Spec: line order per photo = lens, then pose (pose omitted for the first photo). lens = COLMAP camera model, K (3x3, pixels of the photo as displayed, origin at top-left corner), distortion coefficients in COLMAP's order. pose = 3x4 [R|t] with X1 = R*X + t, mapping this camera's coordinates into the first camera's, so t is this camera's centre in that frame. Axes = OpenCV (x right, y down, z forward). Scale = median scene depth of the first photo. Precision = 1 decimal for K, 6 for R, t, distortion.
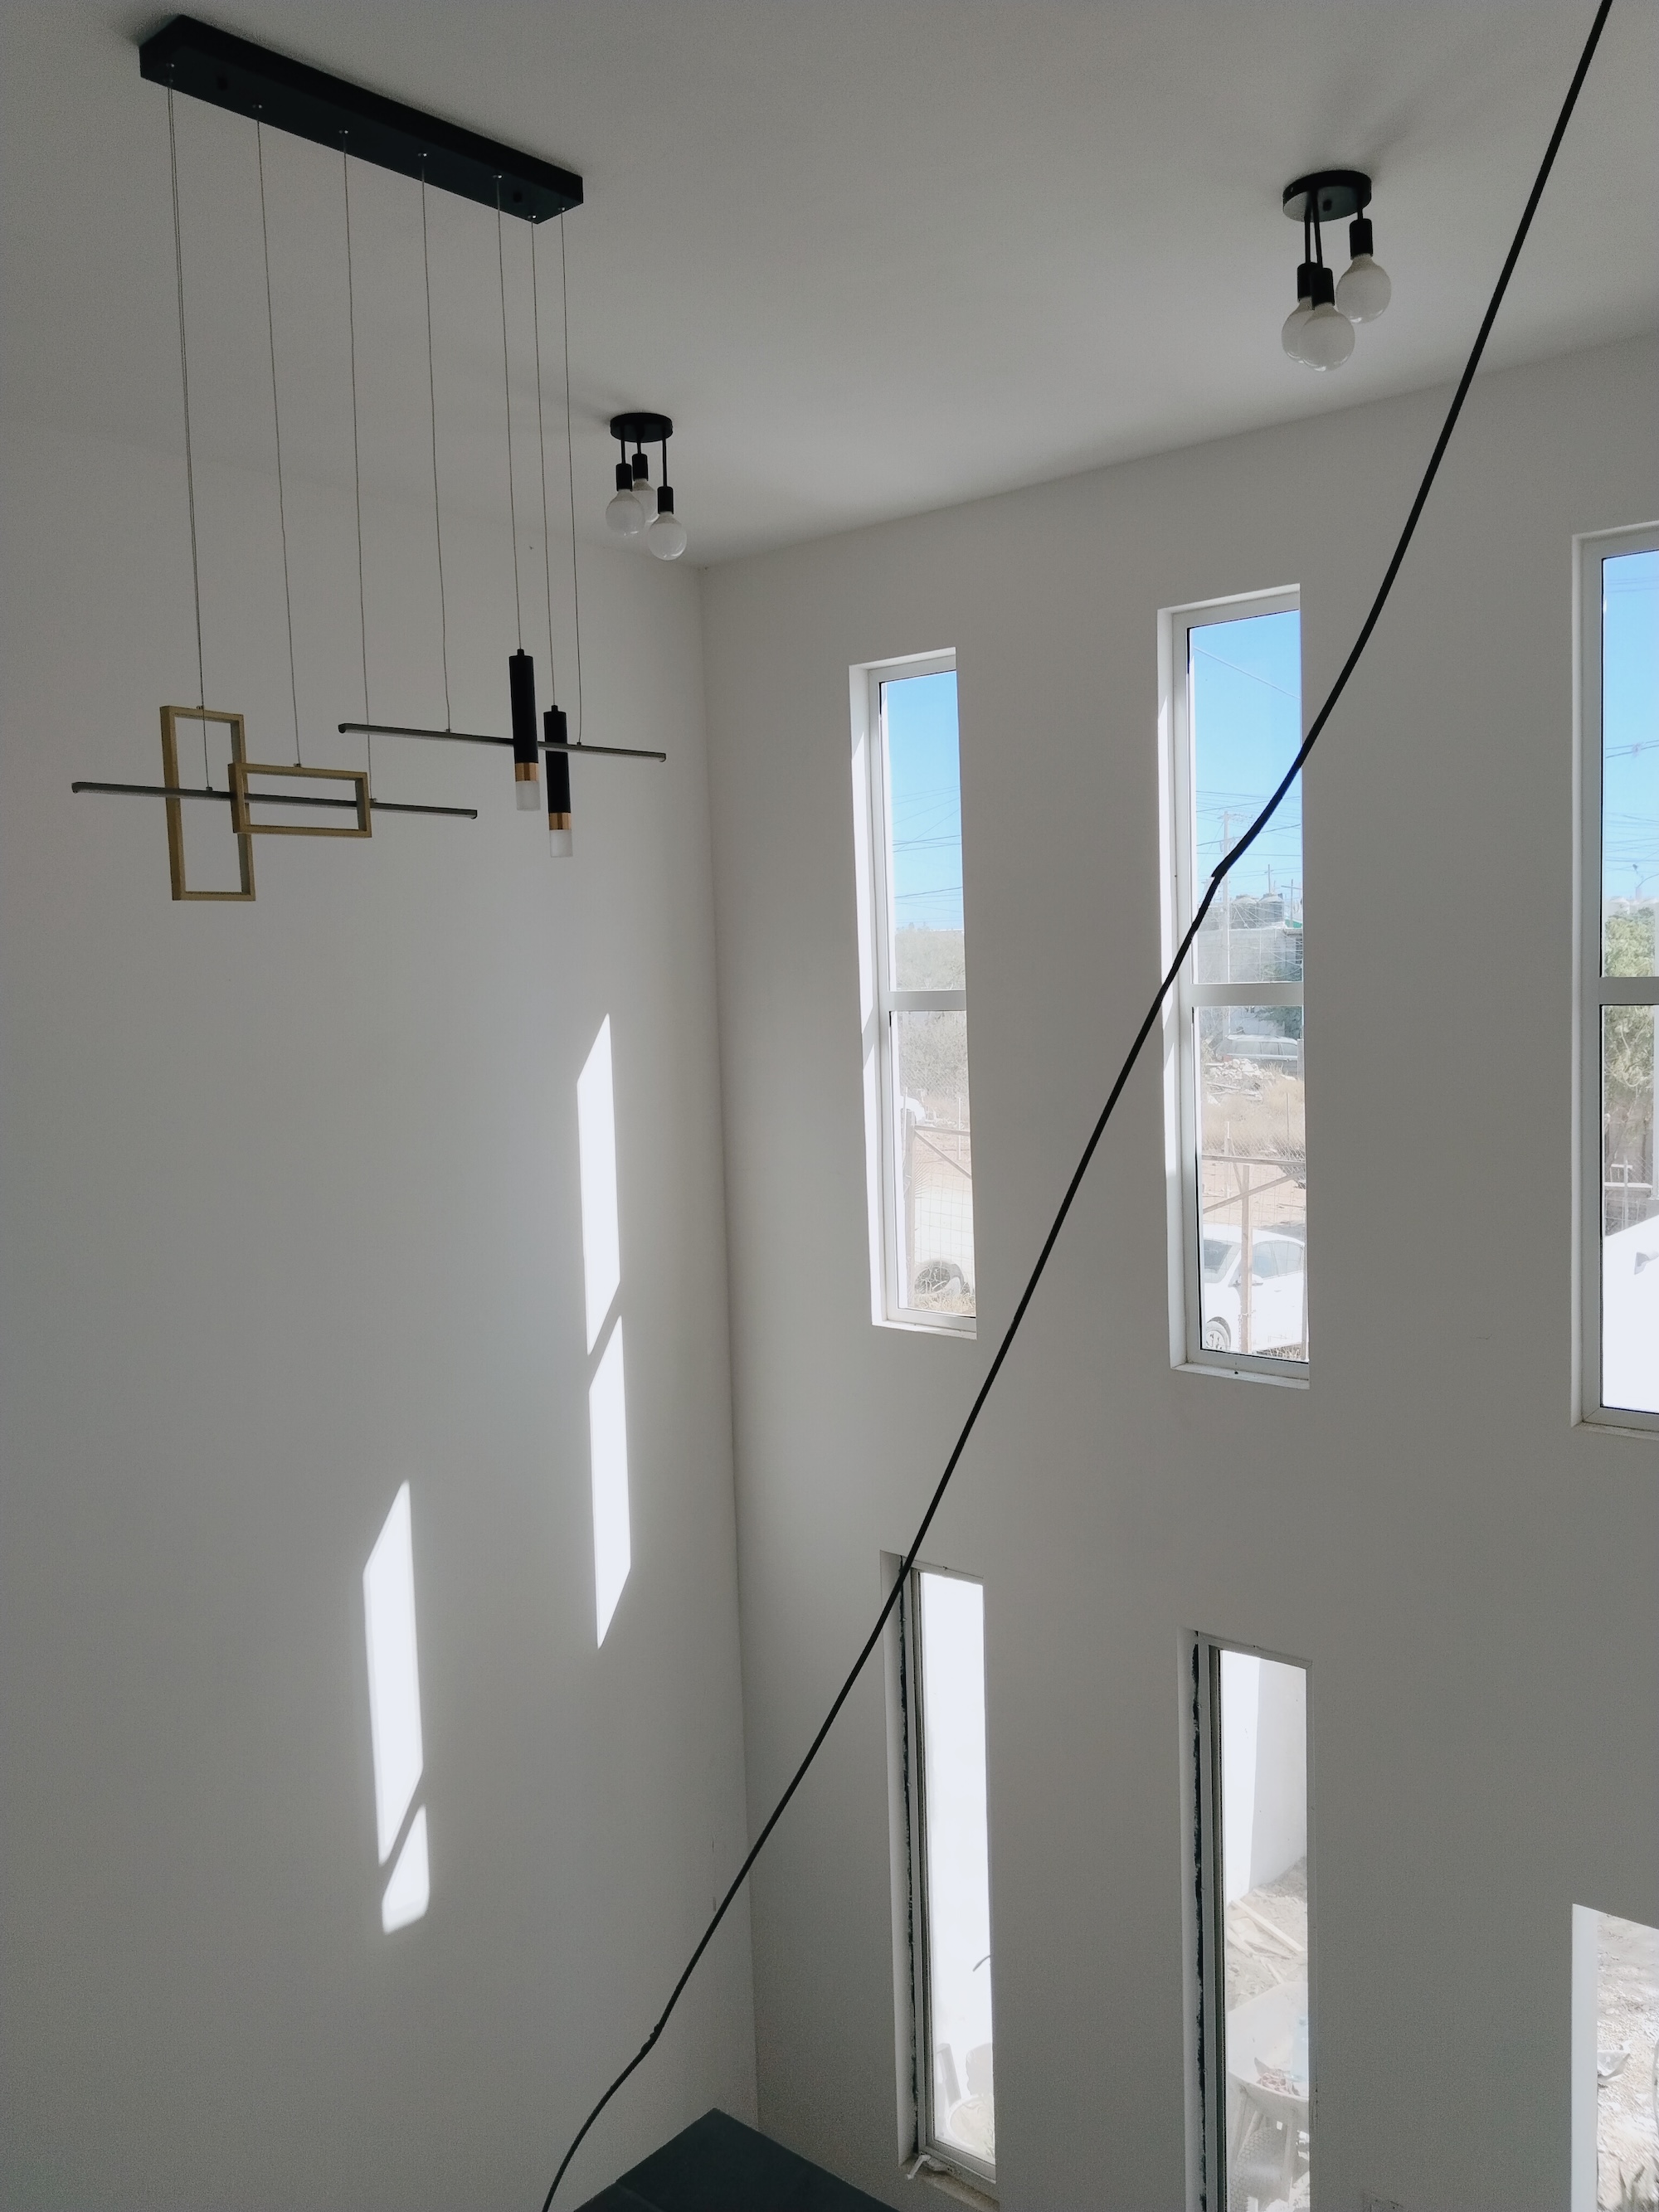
lens RADIAL K [[1808.7, 0, 829.5], [0, 1808.7, 1106.0], [0, 0, 1]] dist [0.093644, -0.177316]
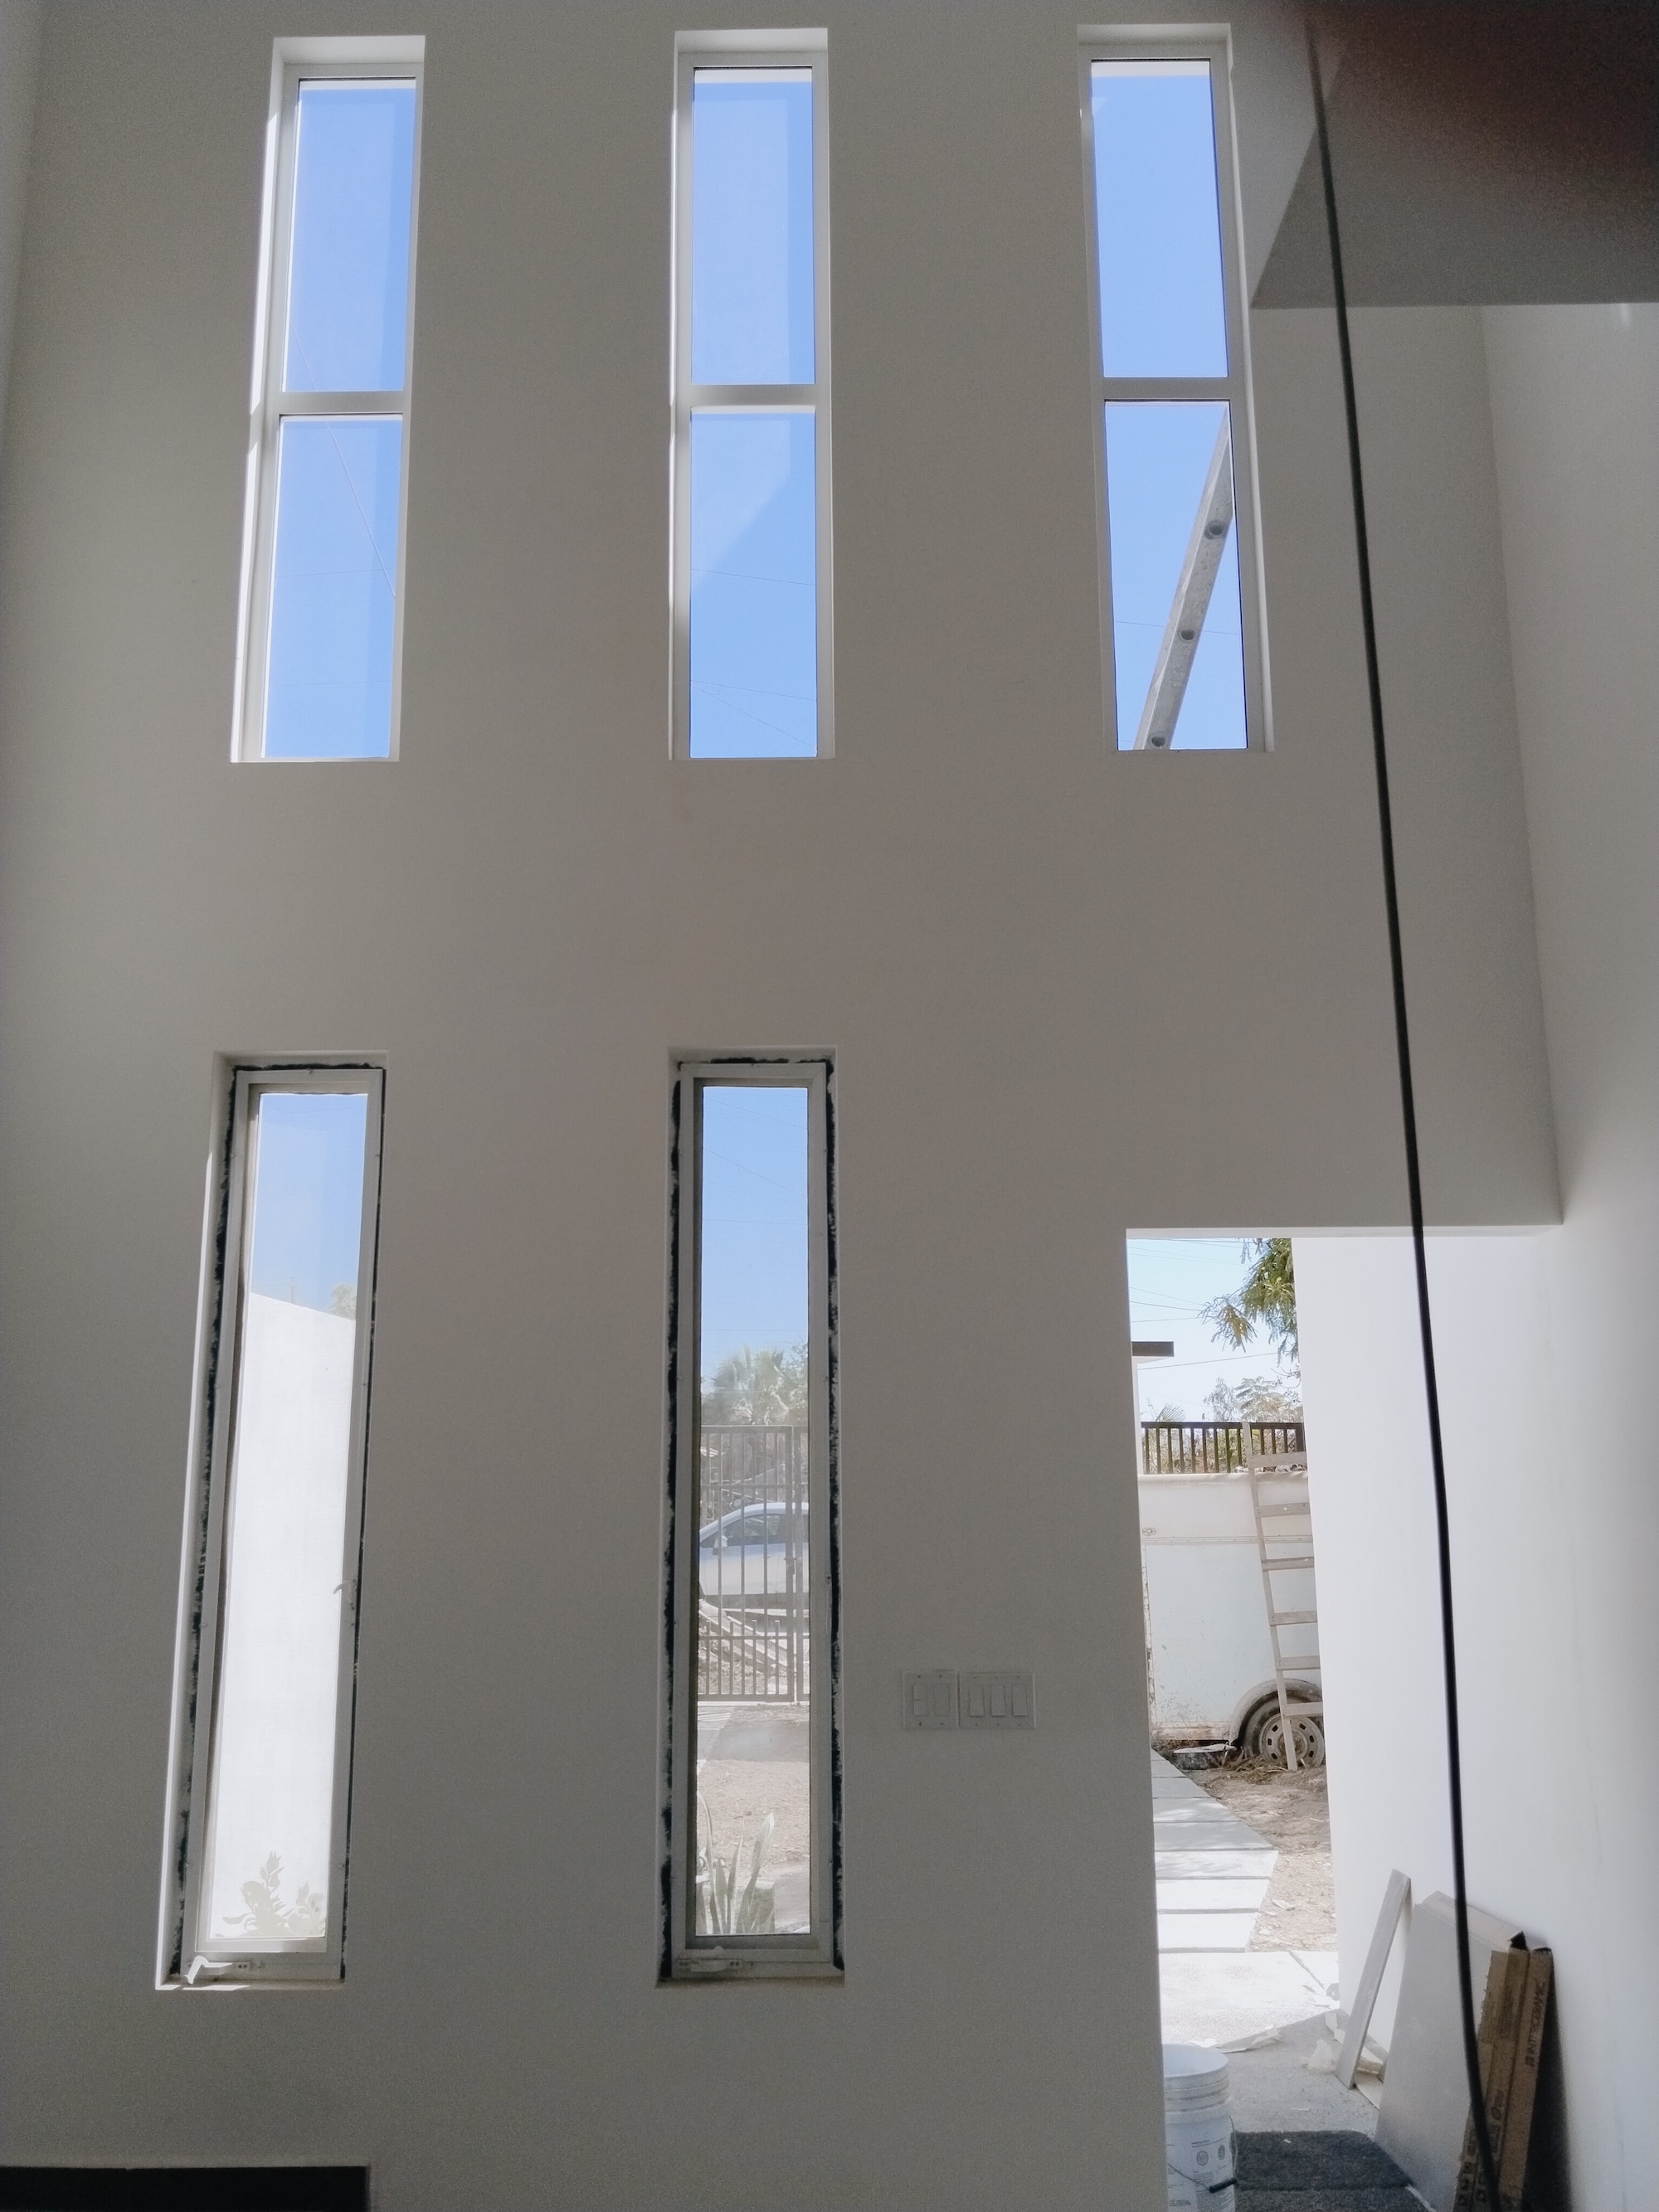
lens RADIAL K [[1808.7, 0, 829.5], [0, 1808.7, 1106.0], [0, 0, 1]] dist [0.093644, -0.177316]
pose [[0.770391, 0.150197, 0.619628, -0.265161], [0.041442, 0.958004, -0.283743, 0.543820], [-0.636224, 0.244272, 0.731813, 0.333061]]
